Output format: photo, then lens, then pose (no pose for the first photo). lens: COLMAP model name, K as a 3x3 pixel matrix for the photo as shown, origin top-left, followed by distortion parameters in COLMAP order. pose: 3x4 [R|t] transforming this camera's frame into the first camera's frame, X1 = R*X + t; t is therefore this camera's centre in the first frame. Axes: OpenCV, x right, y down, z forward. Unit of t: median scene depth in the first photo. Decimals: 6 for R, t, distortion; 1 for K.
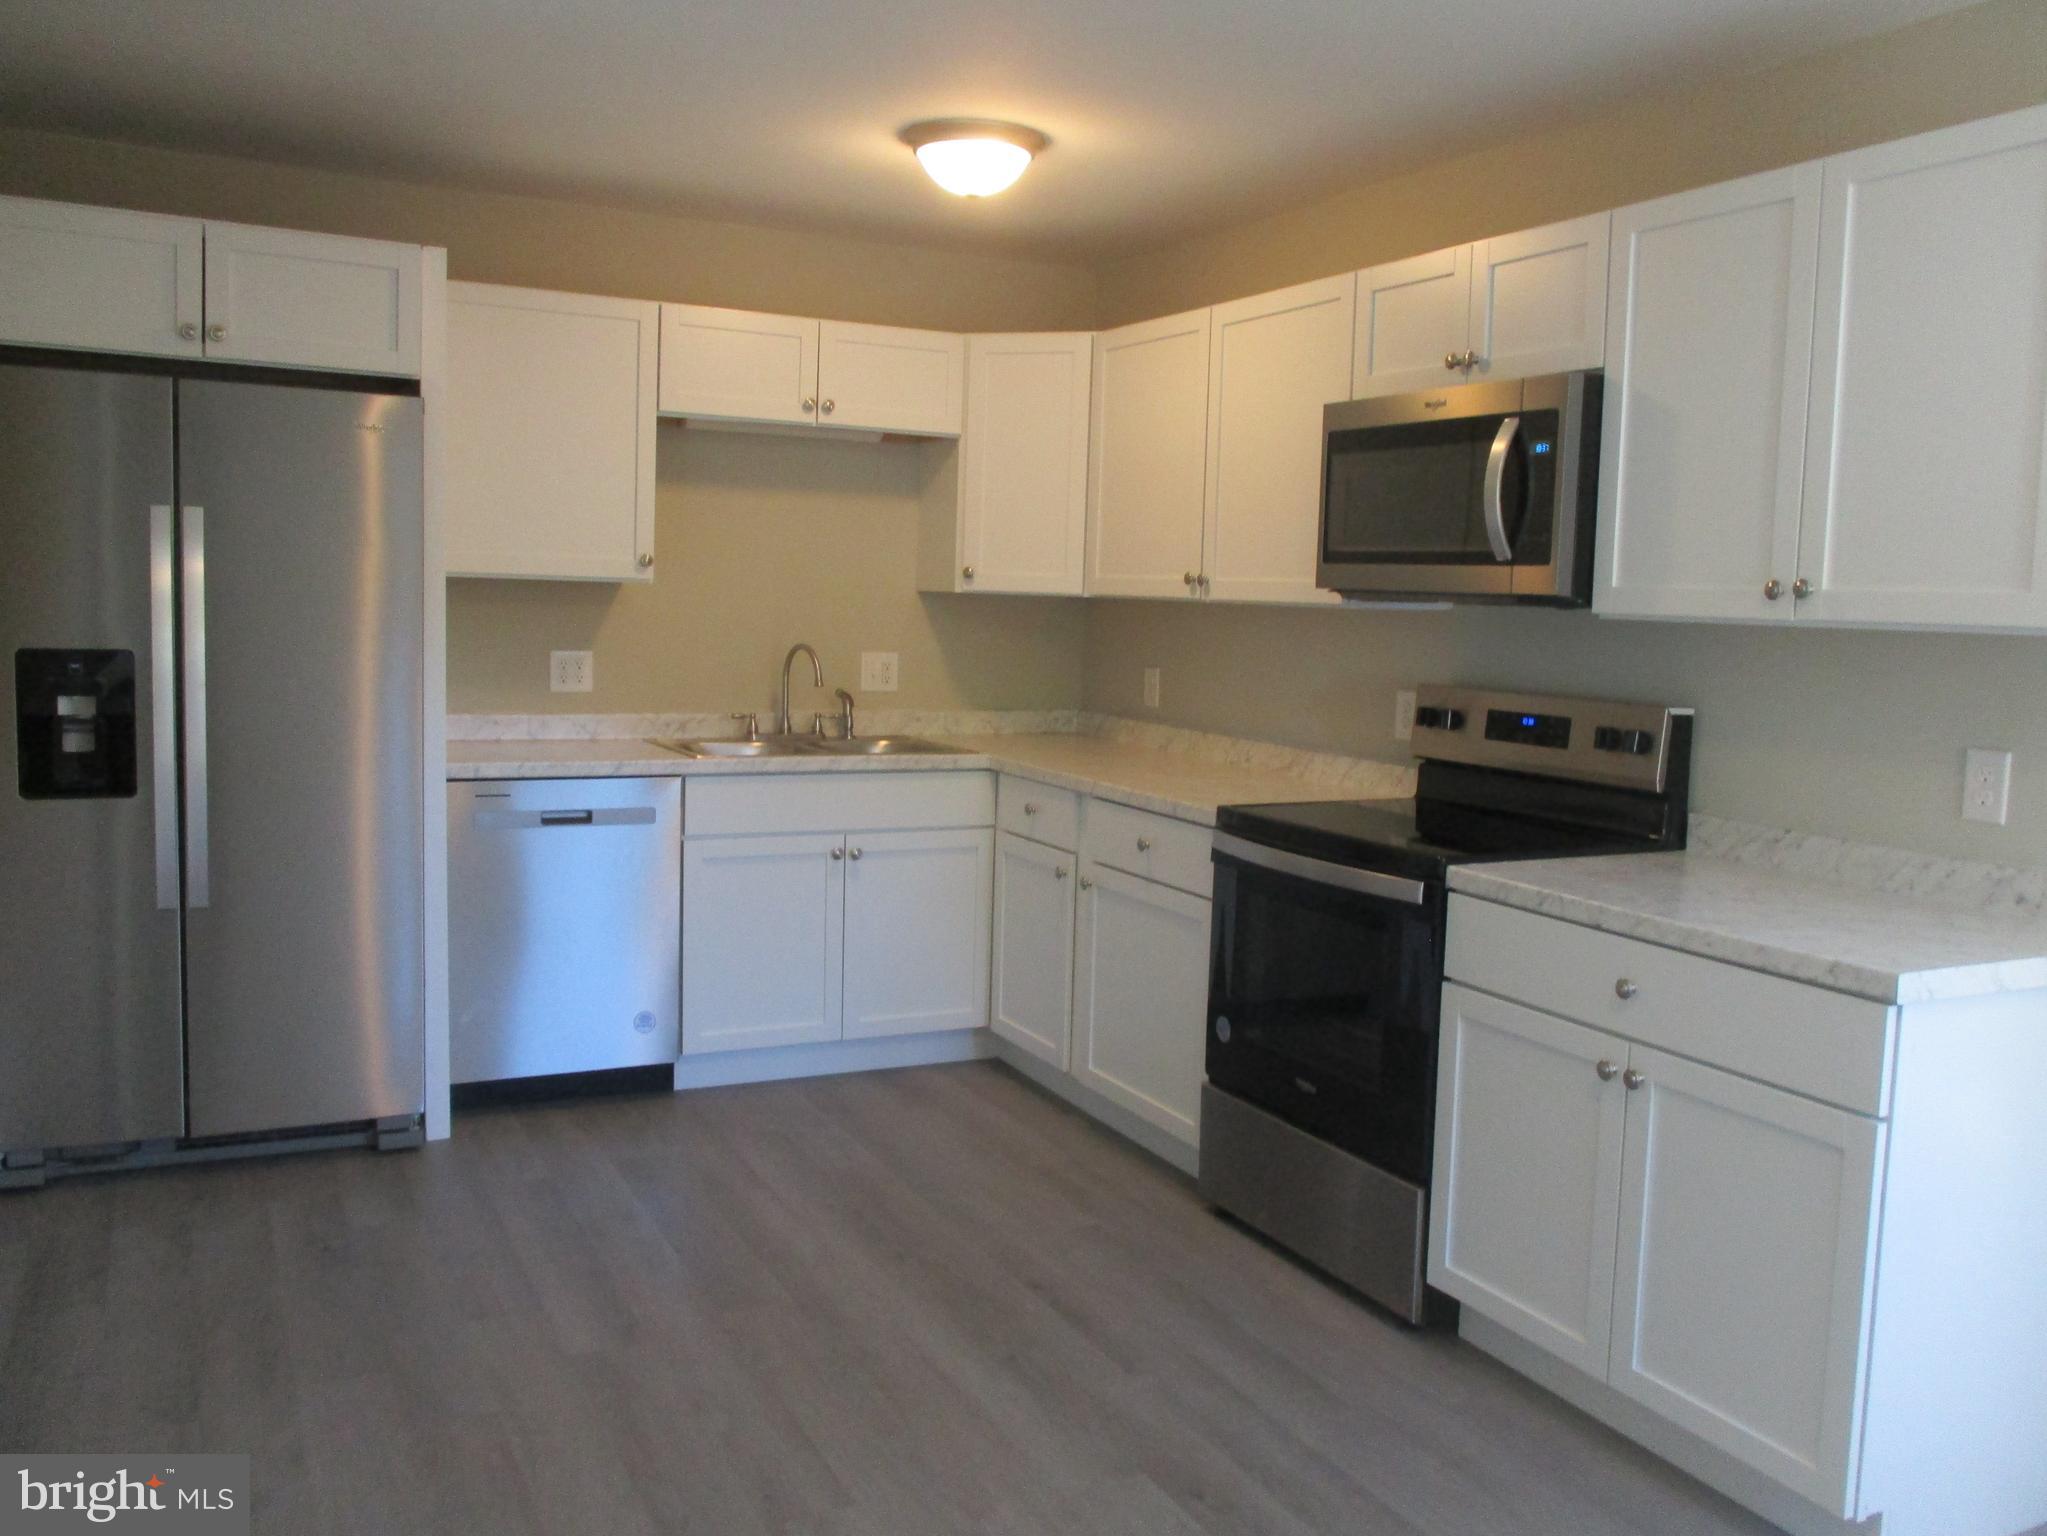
lens RADIAL K [[1691.9, 0, 1026.2], [0, 1691.9, 764.7], [0, 0, 1]] dist [-0.025443, 0.000155]
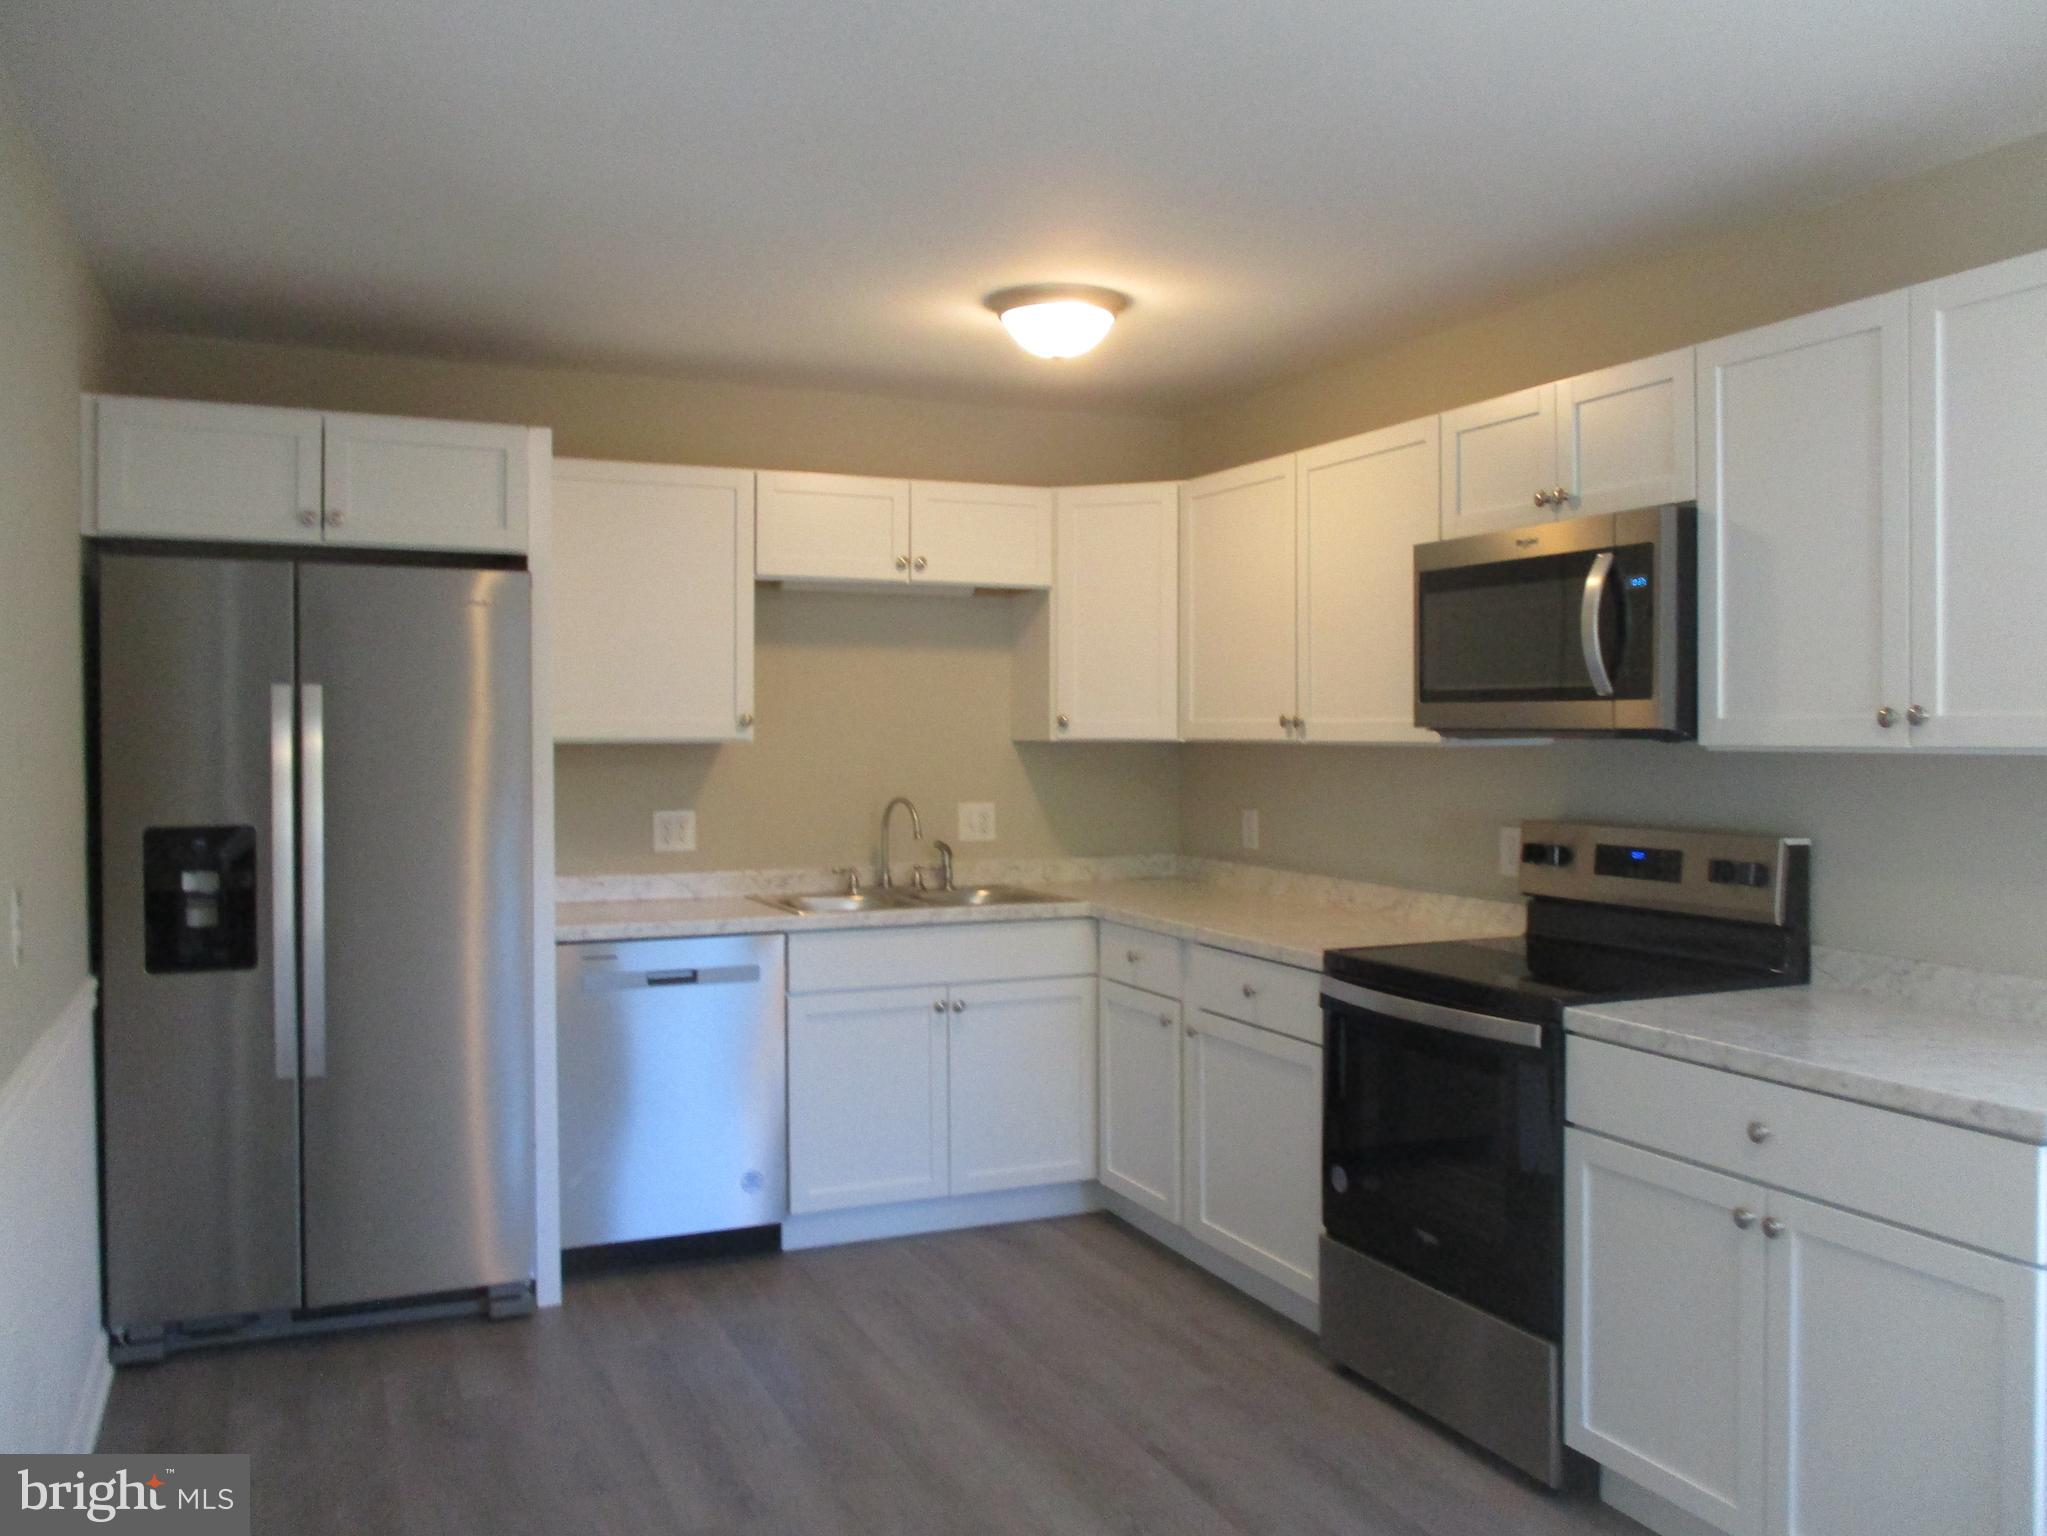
lens RADIAL K [[1691.9, 0, 1027.5], [0, 1691.9, 766.4], [0, 0, 1]] dist [-0.025443, 0.000155]
pose [[0.998138, -0.031956, -0.051953, -0.004843], [0.027629, 0.996252, -0.081966, -0.006247], [0.054378, 0.080378, 0.995280, -0.001507]]
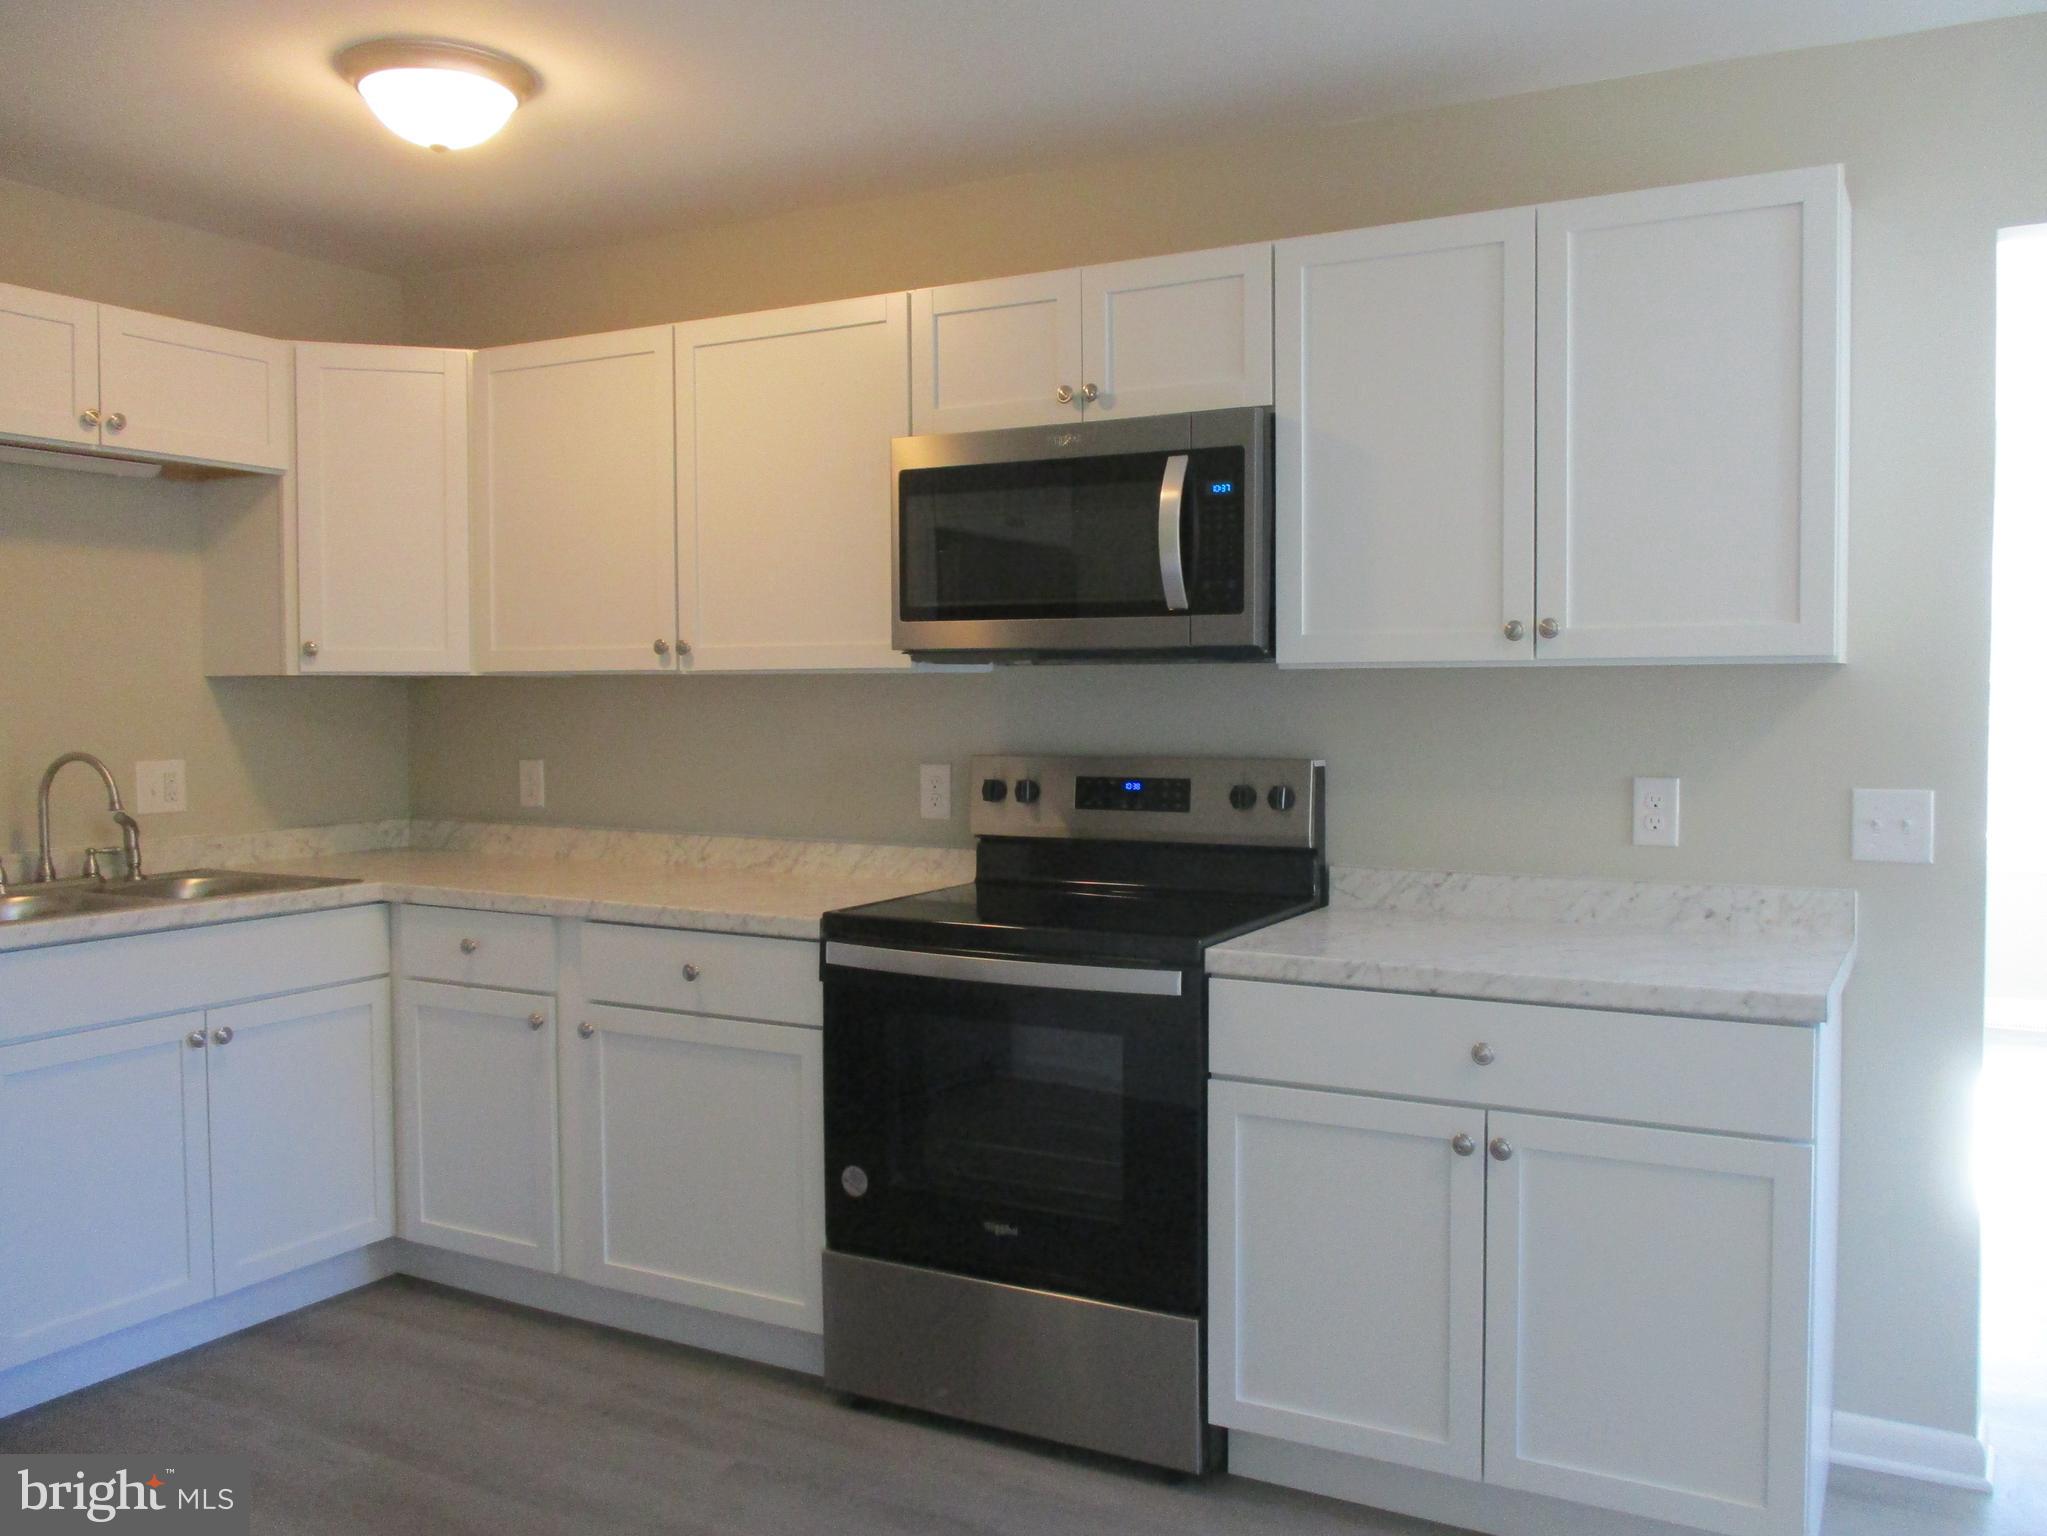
lens RADIAL K [[1691.9, 0, 1020.4], [0, 1691.9, 769.1], [0, 0, 1]] dist [-0.025443, 0.000155]
pose [[0.823907, -0.059162, 0.563629, -0.257468], [0.086879, 0.995966, -0.022455, -0.017968], [-0.560026, 0.067468, 0.825723, 0.244509]]
